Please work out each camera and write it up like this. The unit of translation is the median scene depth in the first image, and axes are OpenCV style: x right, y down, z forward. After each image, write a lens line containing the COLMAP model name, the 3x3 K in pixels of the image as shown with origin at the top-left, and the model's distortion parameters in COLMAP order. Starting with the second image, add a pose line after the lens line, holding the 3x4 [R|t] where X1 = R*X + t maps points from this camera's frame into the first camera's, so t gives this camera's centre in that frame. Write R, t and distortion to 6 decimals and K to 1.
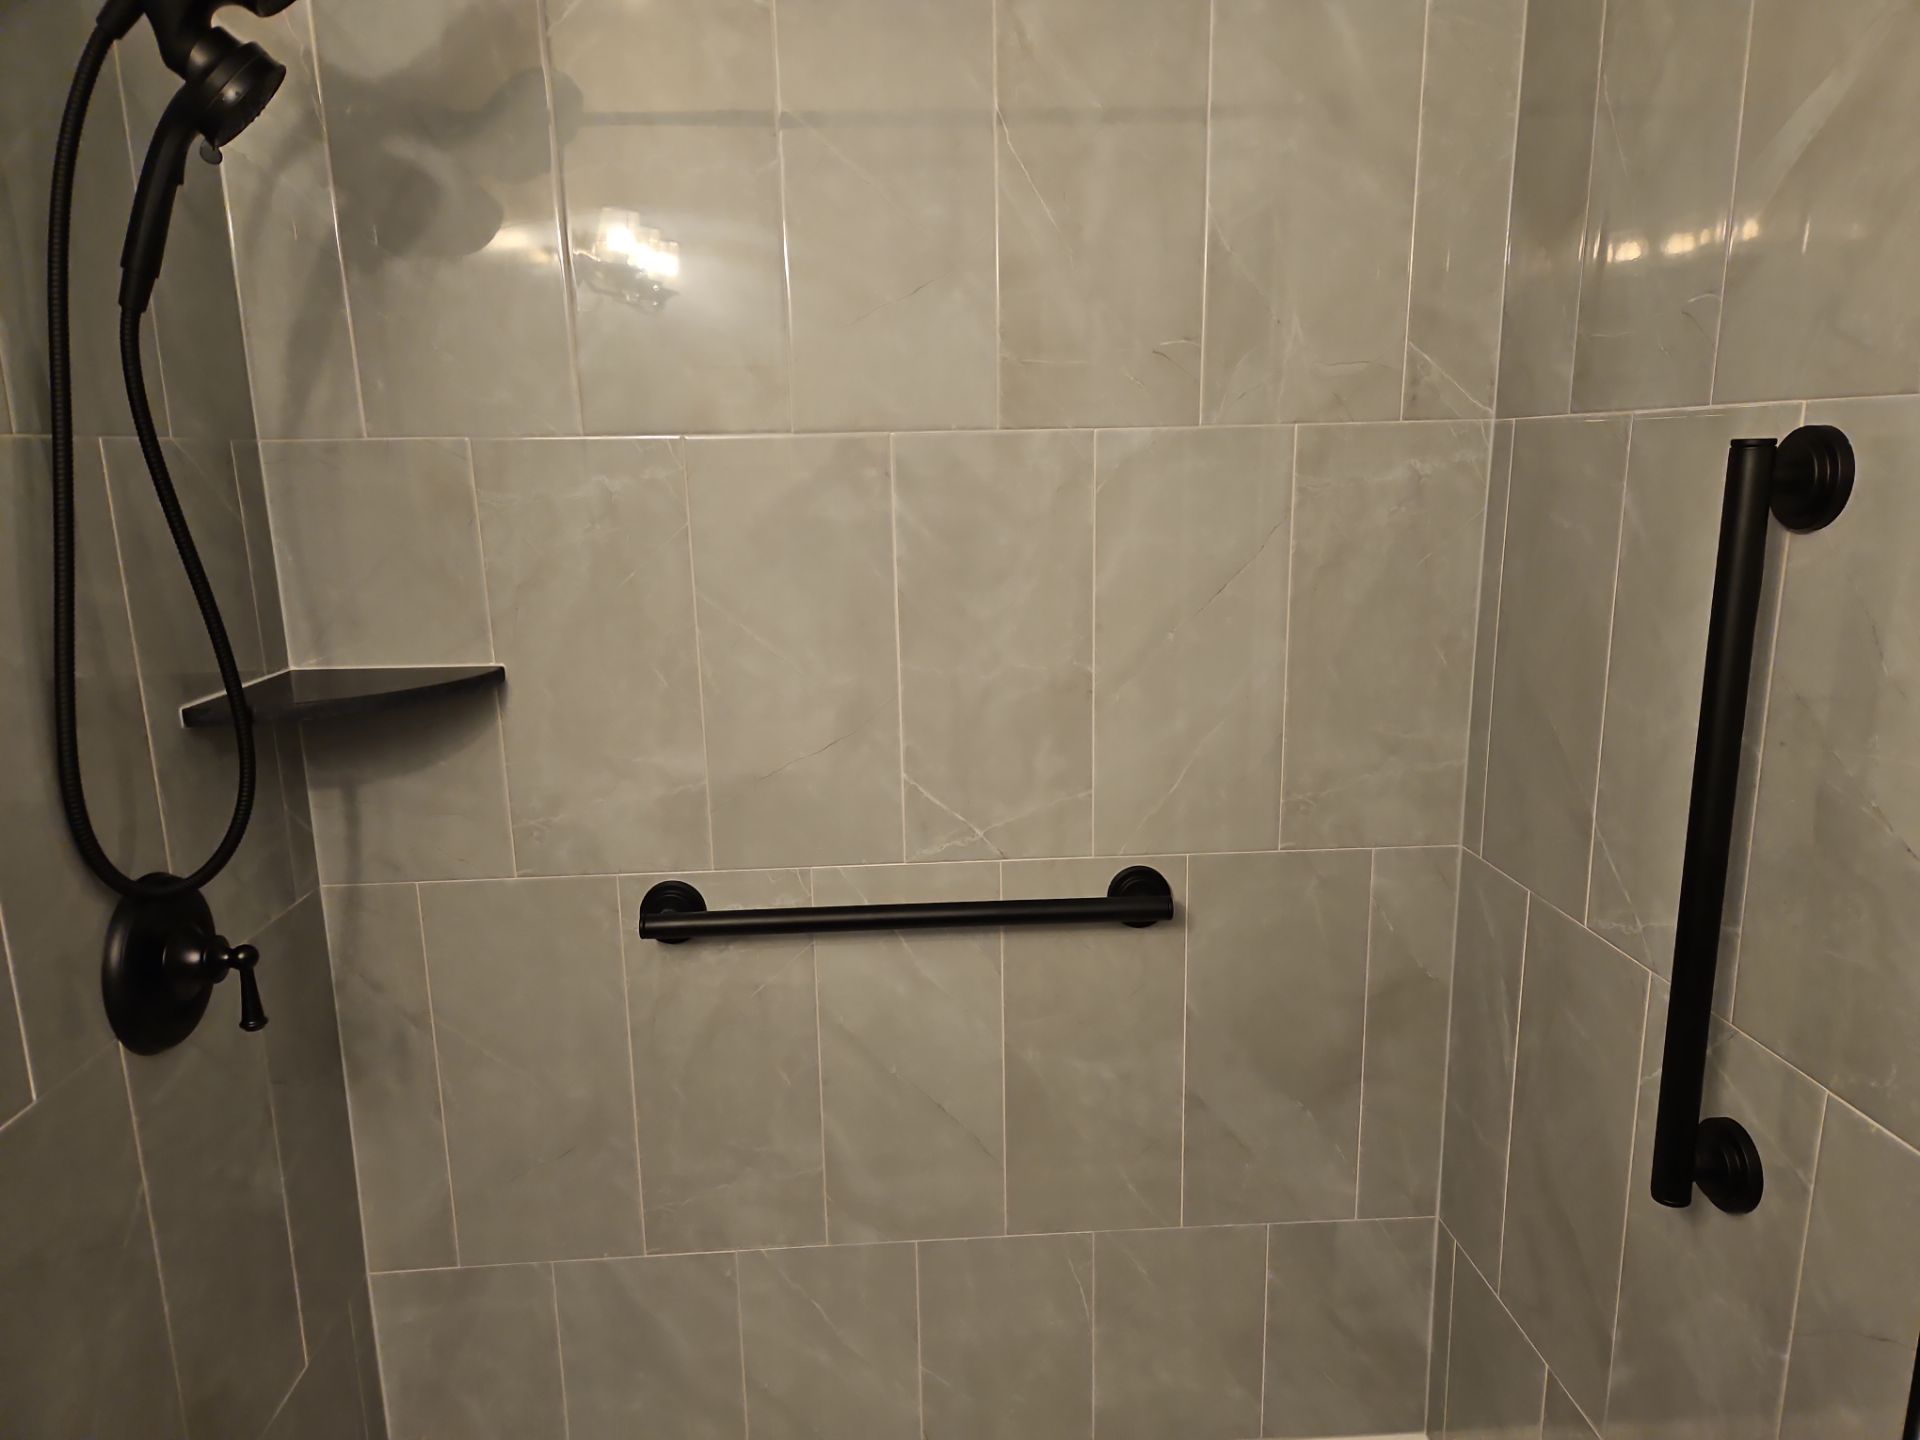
lens RADIAL K [[1283.3, 0, 964.1], [0, 1283.3, 744.9], [0, 0, 1]] dist [0.074161, -0.065455]
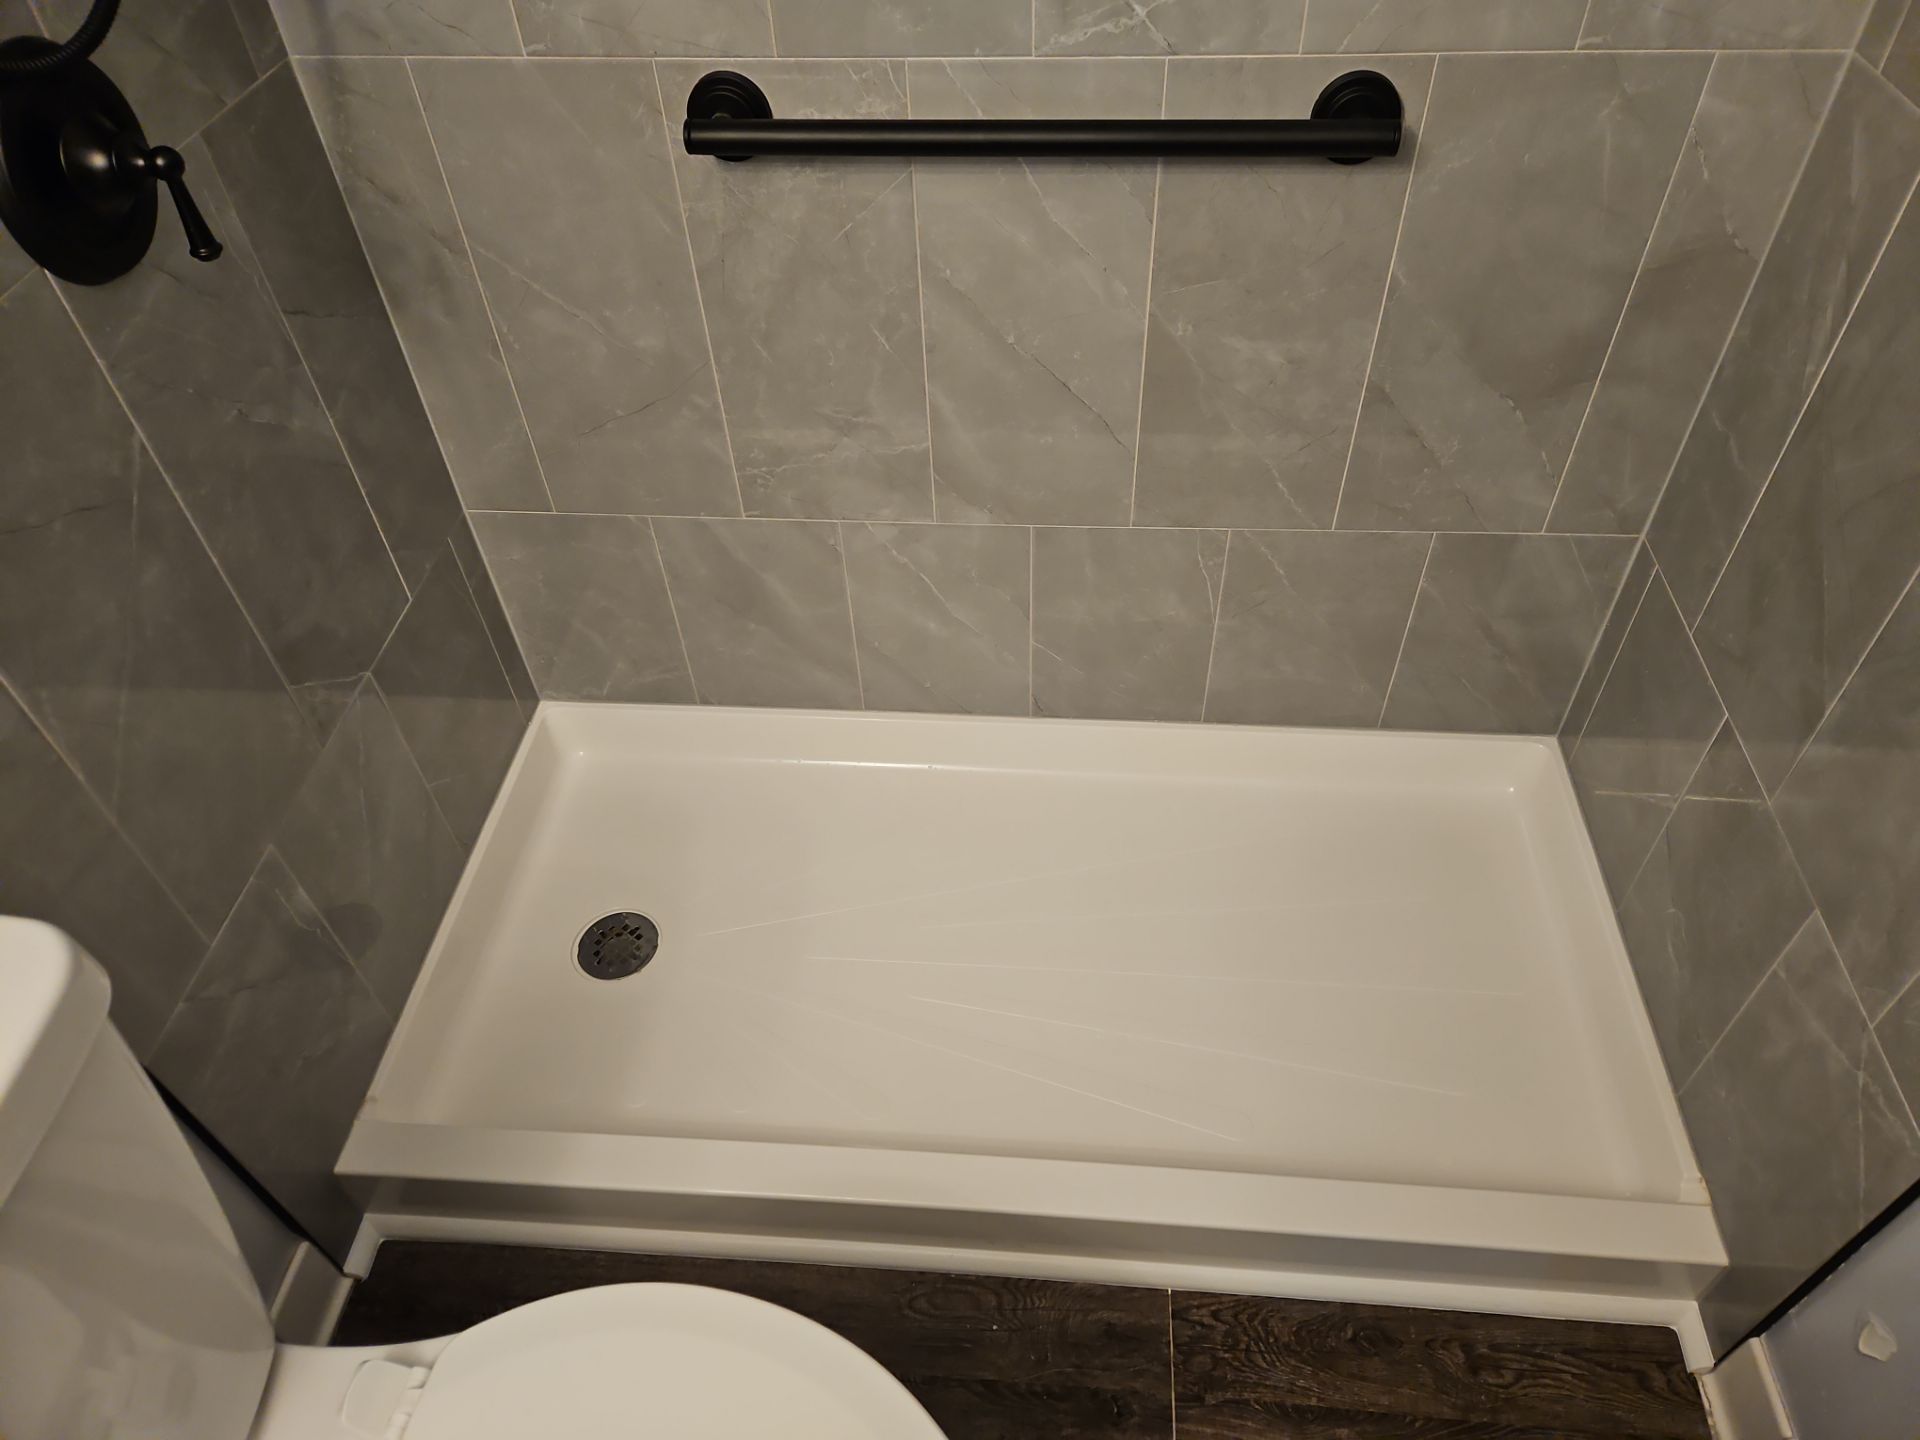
lens RADIAL K [[1283.3, 0, 969.0], [0, 1283.3, 727.4], [0, 0, 1]] dist [0.074161, -0.065455]
pose [[0.990713, 0.088612, -0.103132, 0.027771], [-0.017233, 0.834196, 0.551199, 0.003290], [0.134875, -0.544303, 0.827975, 0.185751]]
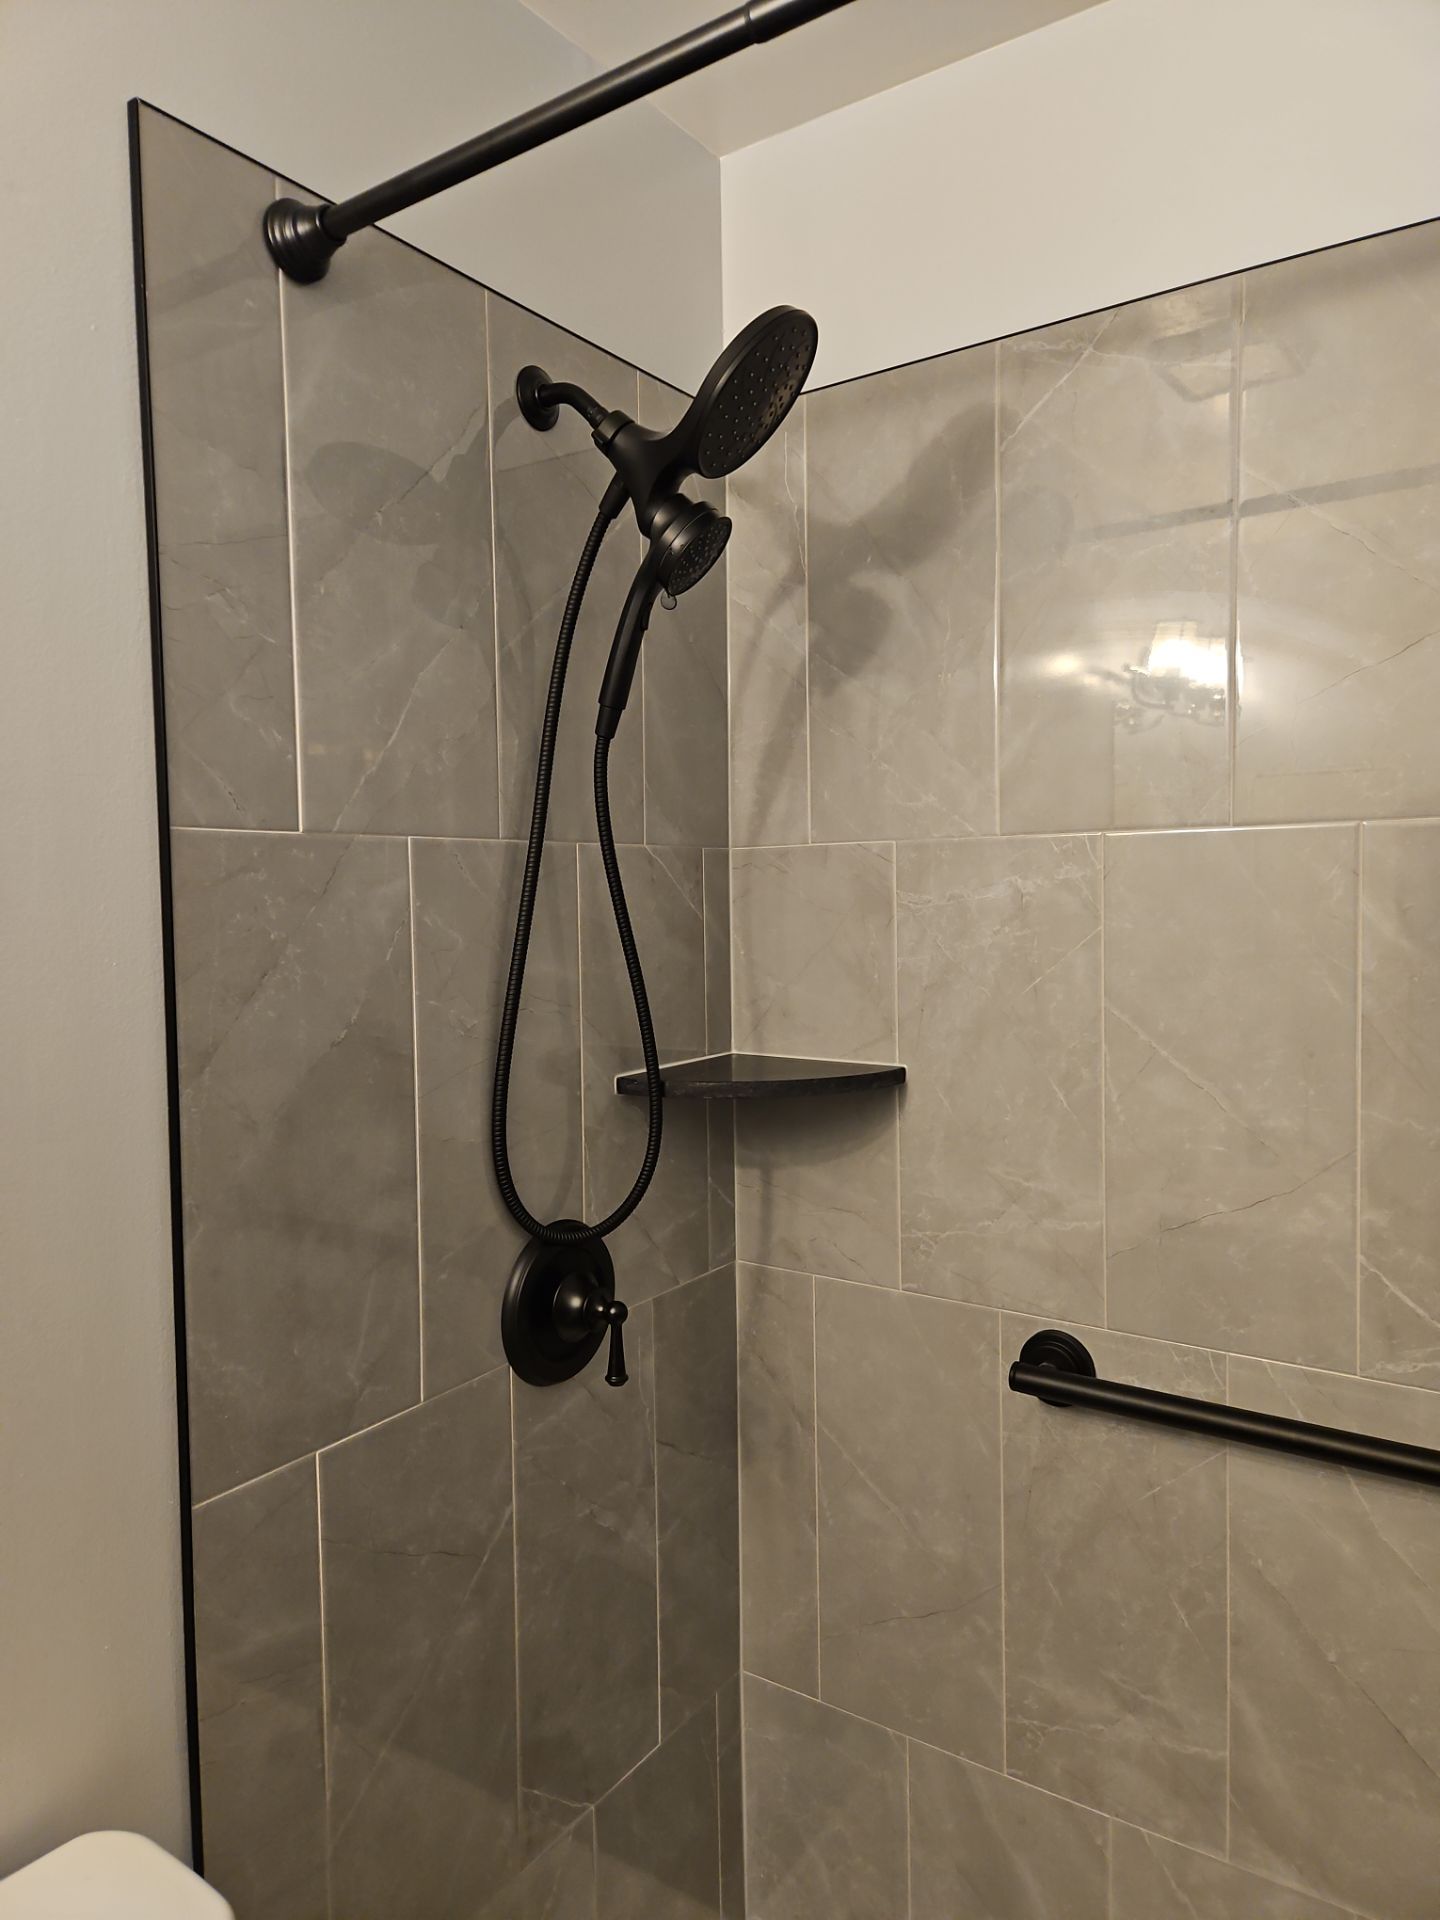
lens RADIAL K [[1283.3, 0, 702.5], [0, 1283.3, 957.6], [0, 0, 1]] dist [0.074161, -0.065455]
pose [[0.788316, 0.037011, -0.614156, 0.115723], [-0.135466, 0.984135, -0.114574, -0.010164], [0.600172, 0.173518, 0.780823, 0.130581]]
